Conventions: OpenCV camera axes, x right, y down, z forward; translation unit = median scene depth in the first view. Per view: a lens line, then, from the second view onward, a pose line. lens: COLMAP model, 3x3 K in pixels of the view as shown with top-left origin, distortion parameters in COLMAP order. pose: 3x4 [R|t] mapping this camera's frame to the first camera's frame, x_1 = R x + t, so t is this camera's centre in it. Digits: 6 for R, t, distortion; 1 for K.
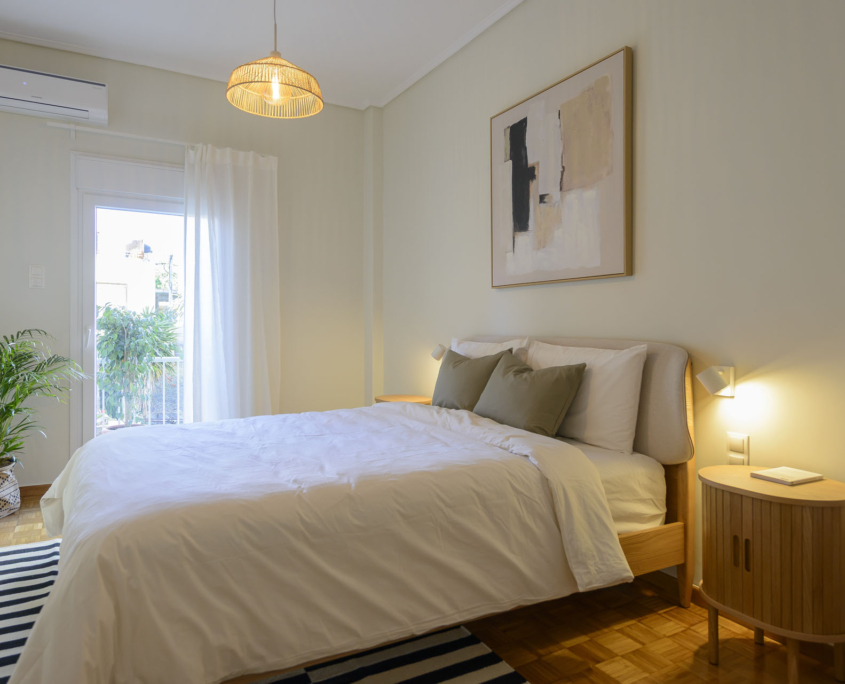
lens RADIAL K [[578.4, 0, 405.0], [0, 578.4, 330.7], [0, 0, 1]] dist [0.001709, 0.000646]
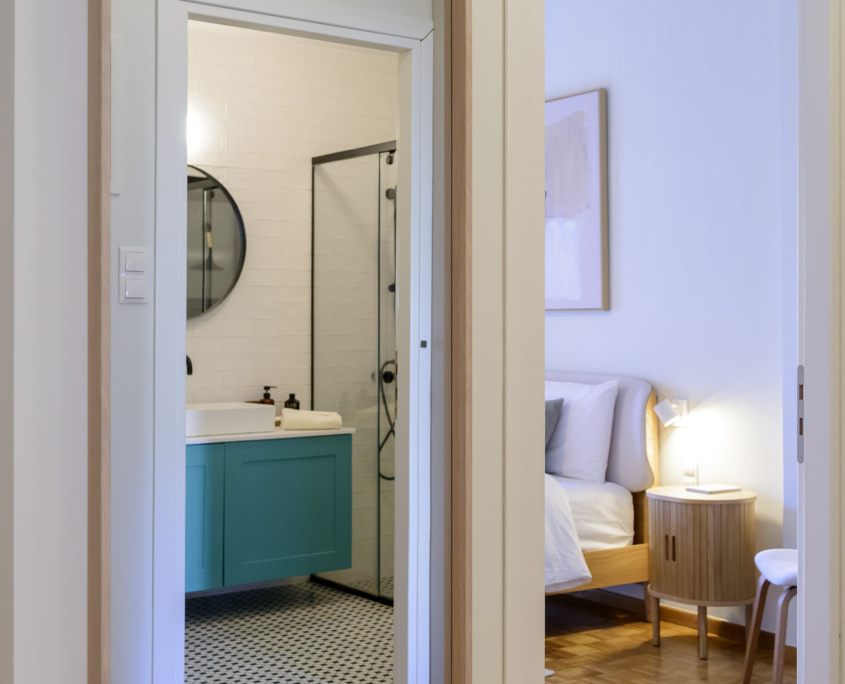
lens RADIAL K [[1227.7, 0, 422.0], [0, 1227.7, 287.0], [0, 0, 1]] dist [-0.035950, -0.069488]
pose [[0.994170, -0.002154, 0.107806, -0.163540], [0.006411, 0.999213, -0.039151, -0.055280], [-0.107637, 0.039613, 0.993401, -1.096612]]
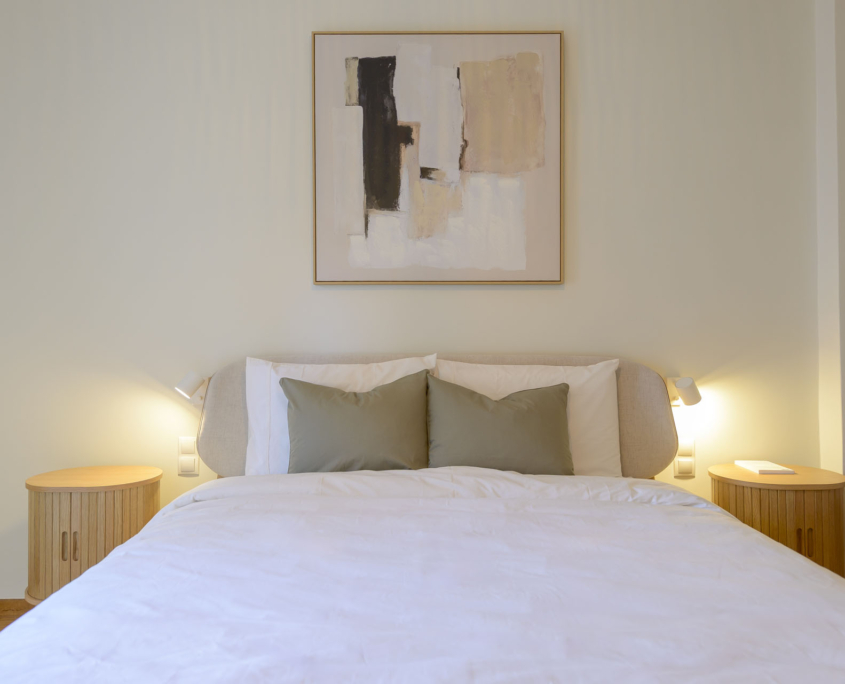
lens RADIAL K [[589.3, 0, 422.5], [0, 589.3, 342.0], [0, 0, 1]] dist [0.009062, 0.002670]
pose [[0.477757, 0.008163, 0.878454, -0.529625], [0.006933, 0.999891, -0.013061, 0.006295], [-0.878465, 0.012330, 0.477648, 0.751707]]
